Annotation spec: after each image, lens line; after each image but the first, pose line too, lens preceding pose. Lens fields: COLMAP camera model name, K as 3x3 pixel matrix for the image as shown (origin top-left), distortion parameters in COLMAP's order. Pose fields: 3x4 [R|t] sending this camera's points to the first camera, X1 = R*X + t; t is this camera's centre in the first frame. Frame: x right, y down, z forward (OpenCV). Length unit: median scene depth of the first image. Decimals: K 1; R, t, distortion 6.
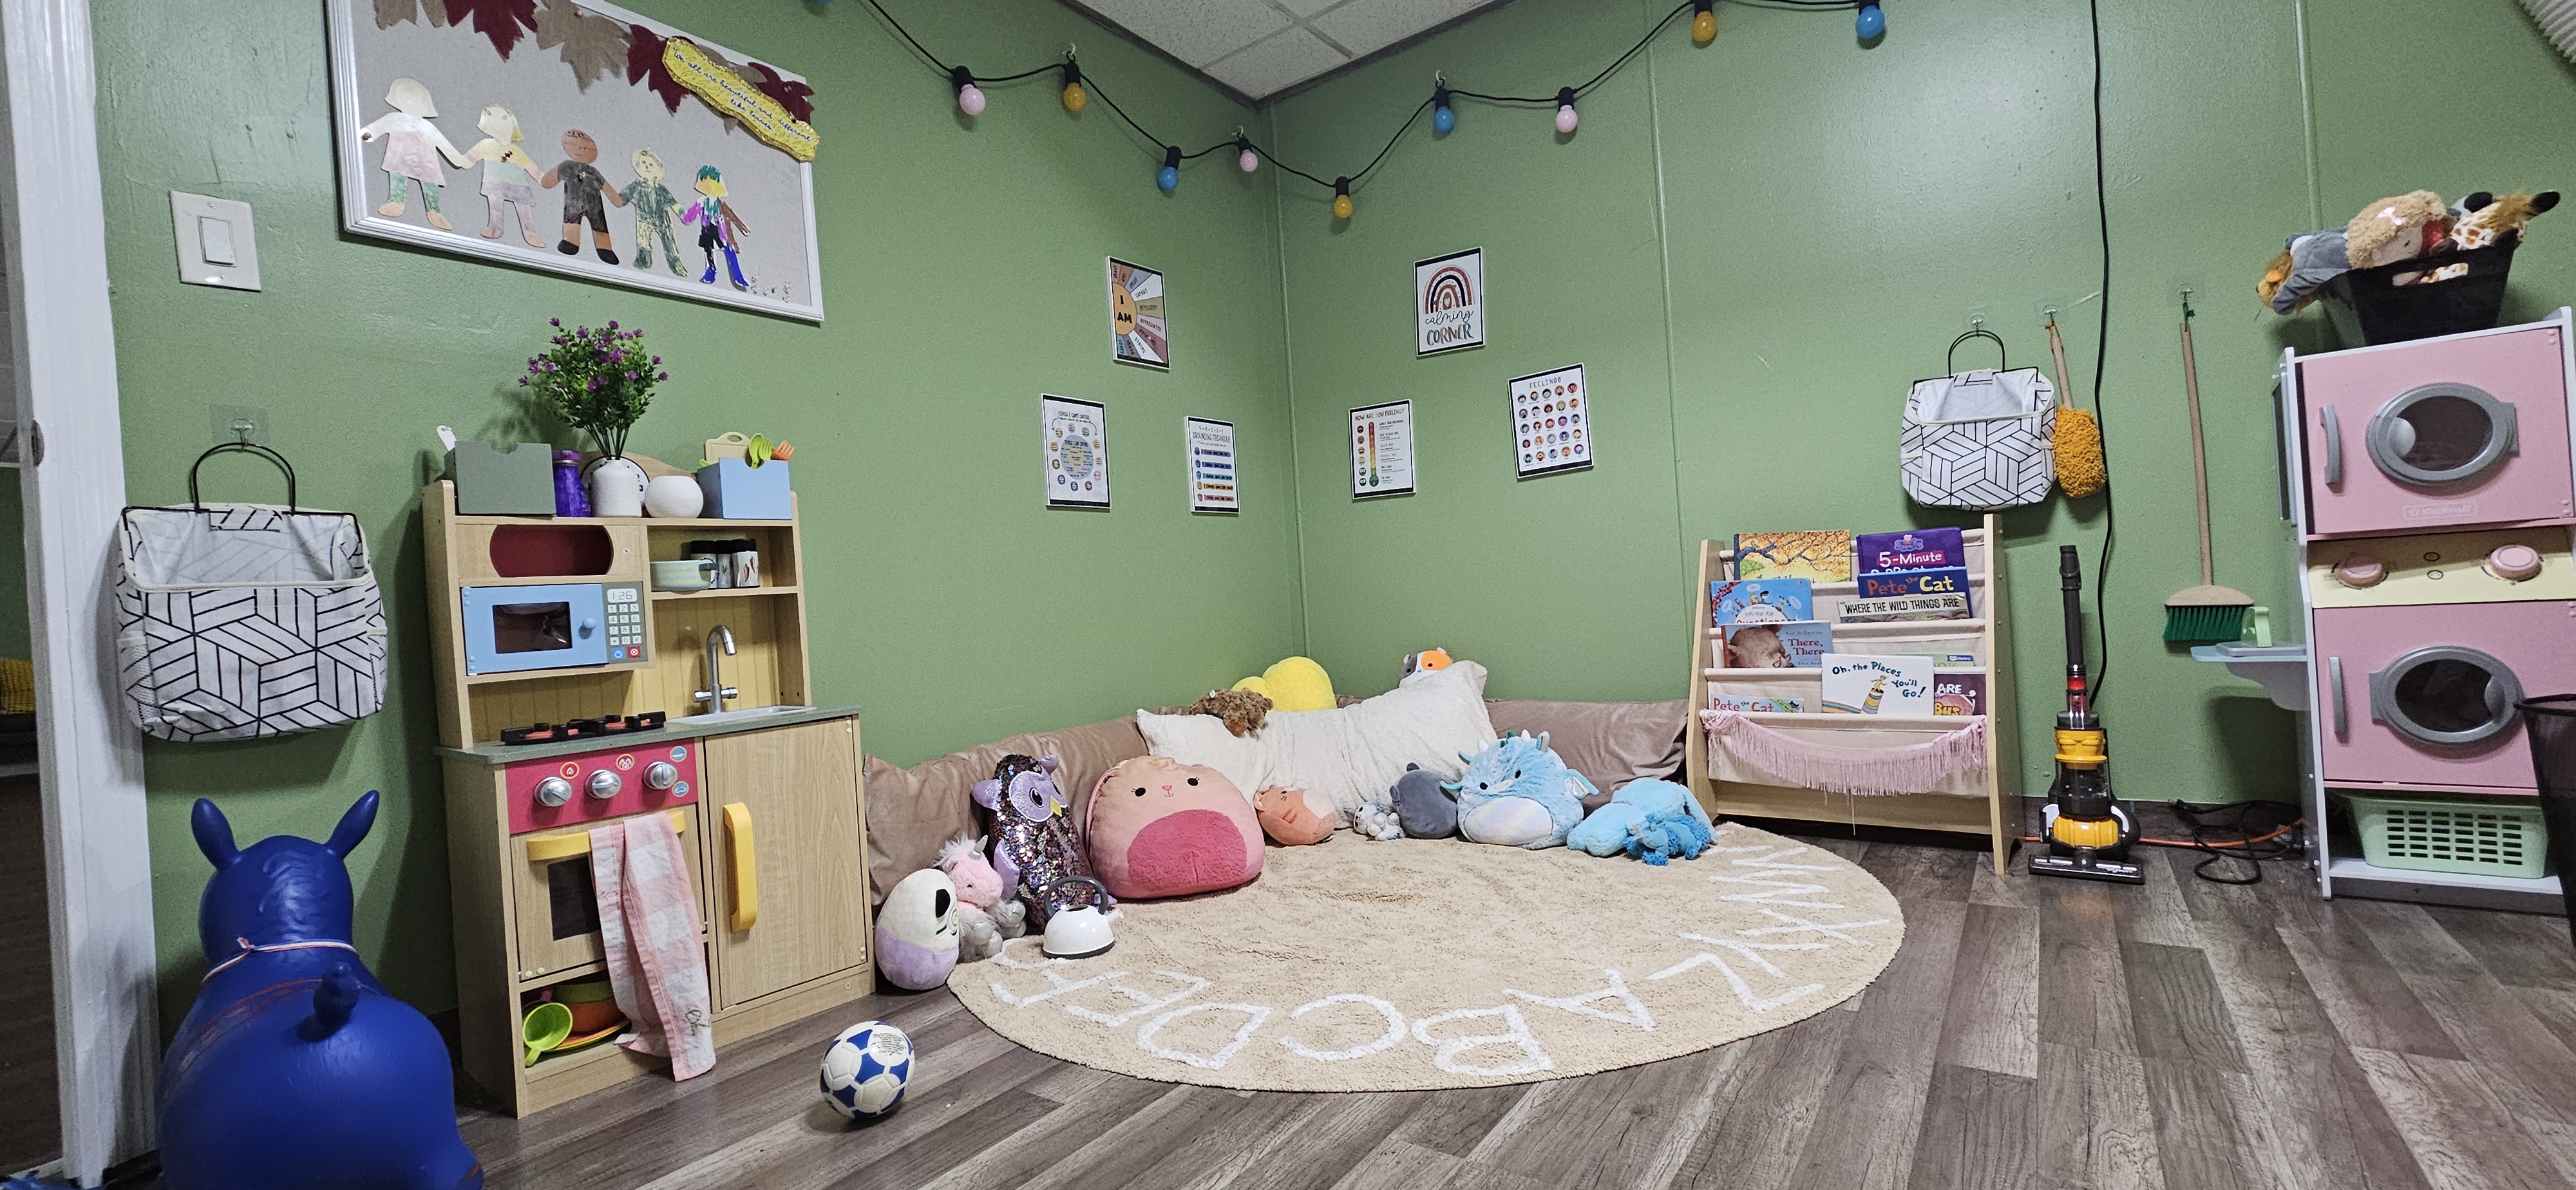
lens RADIAL K [[1028.2, 0, 1288.0], [0, 1028.2, 595.0], [0, 0, 1]] dist [0.002269, -0.003861]
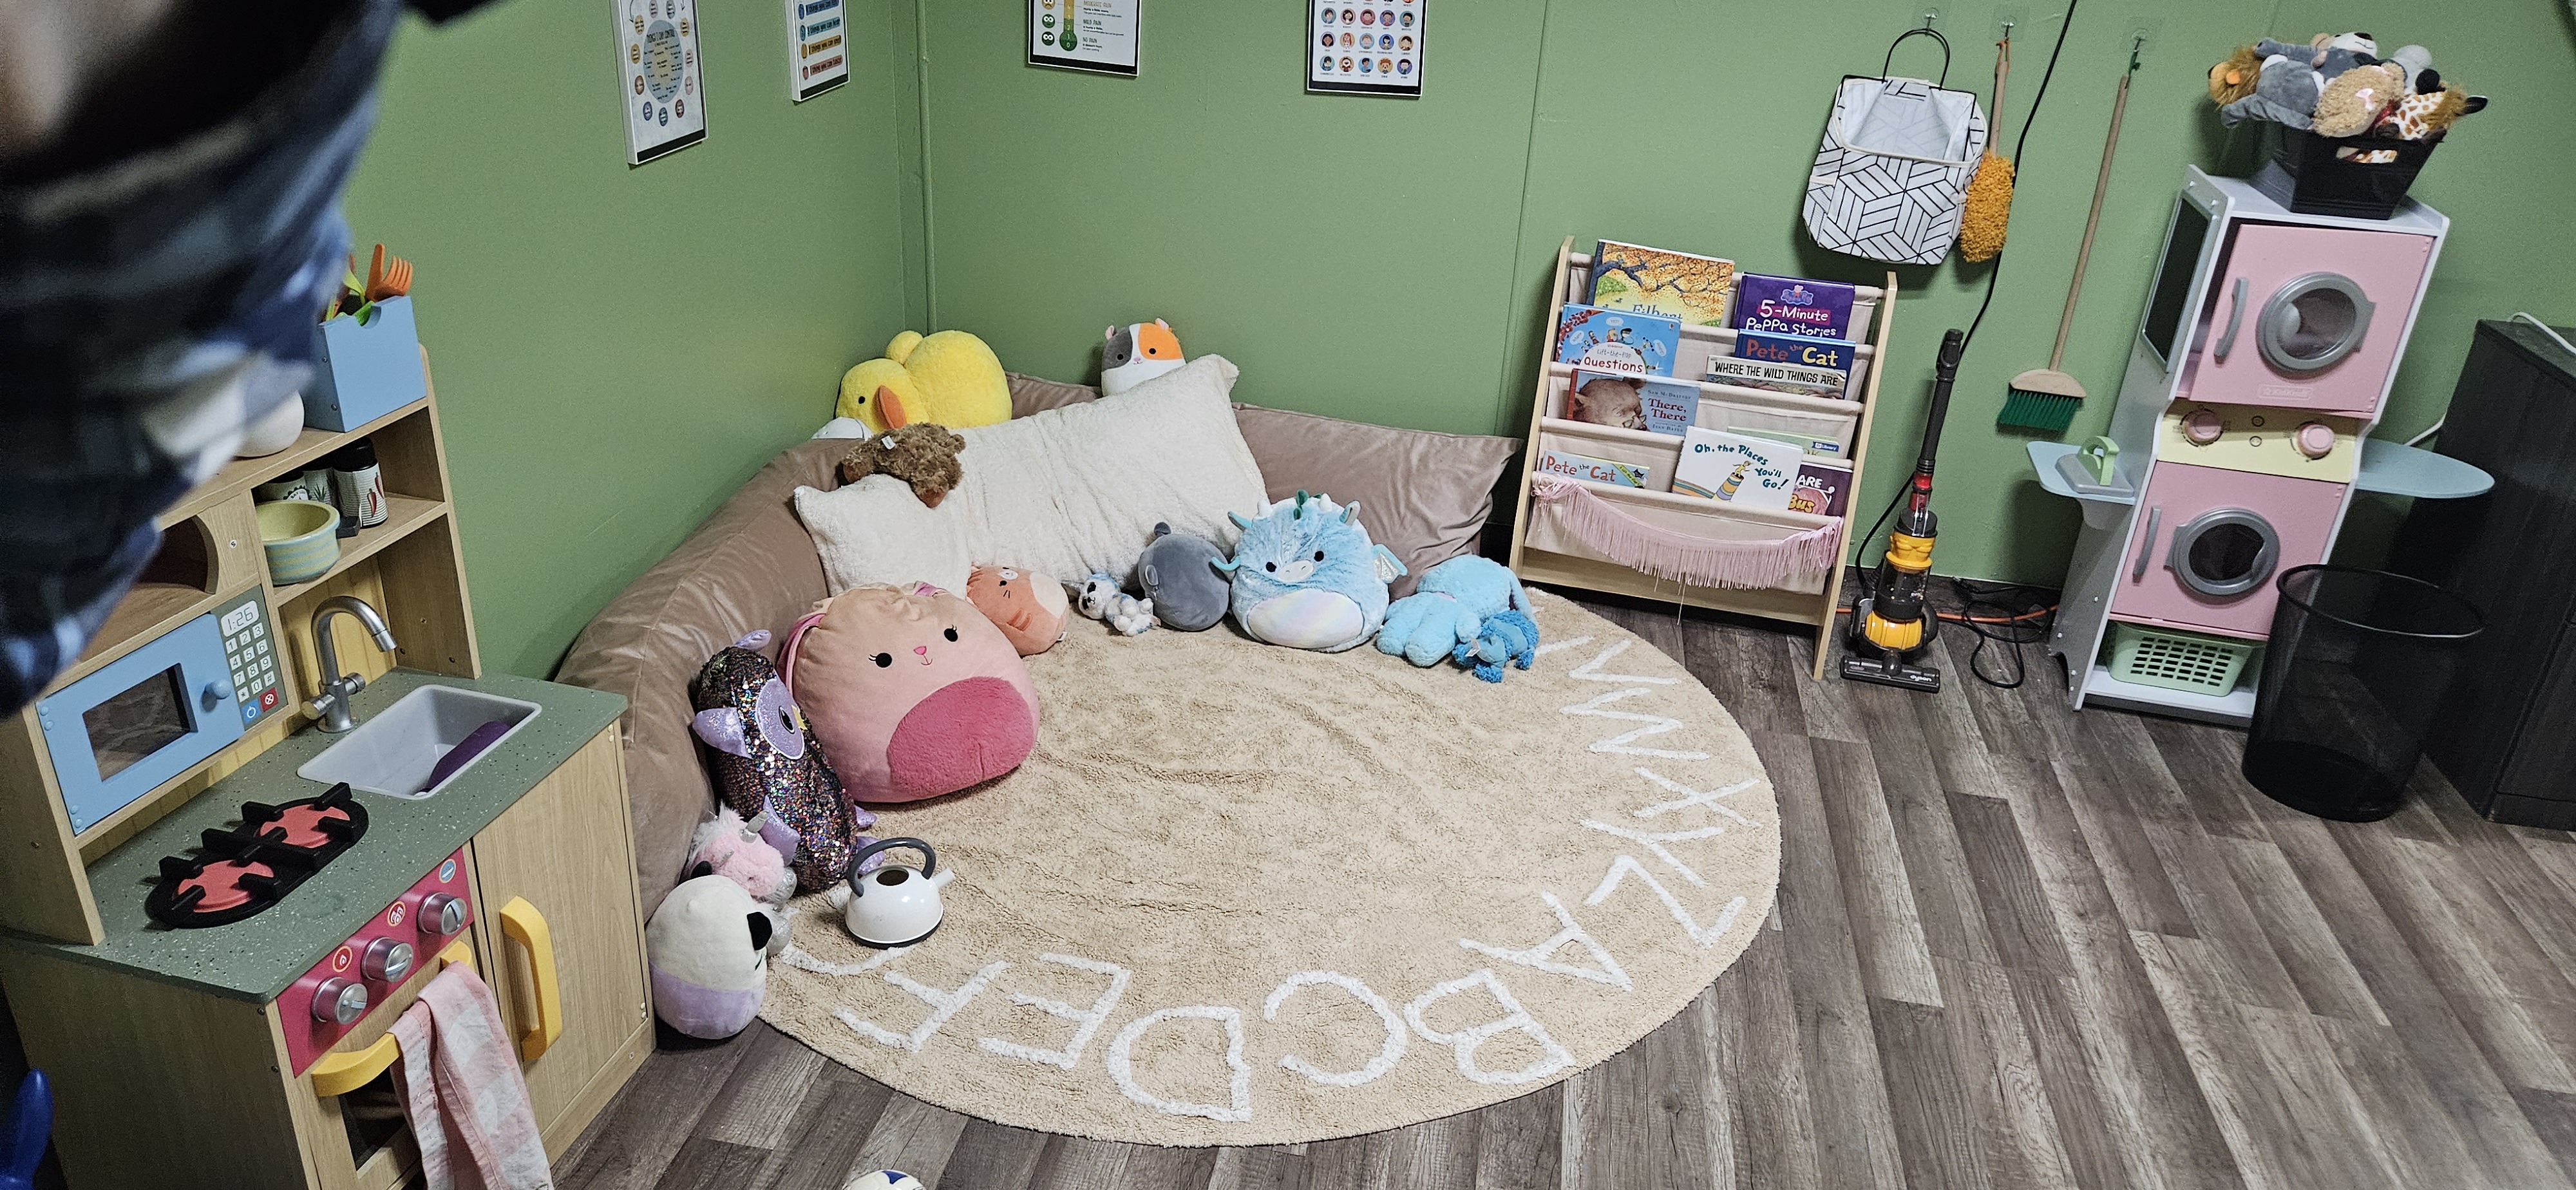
lens RADIAL K [[1634.0, 0, 1288.0], [0, 1634.0, 595.0], [0, 0, 1]] dist [0.053187, -0.060968]
pose [[0.894859, -0.077846, 0.439507, -0.410185], [-0.119031, 0.907395, 0.403072, -0.352043], [-0.430184, -0.413008, 0.802724, 0.009905]]
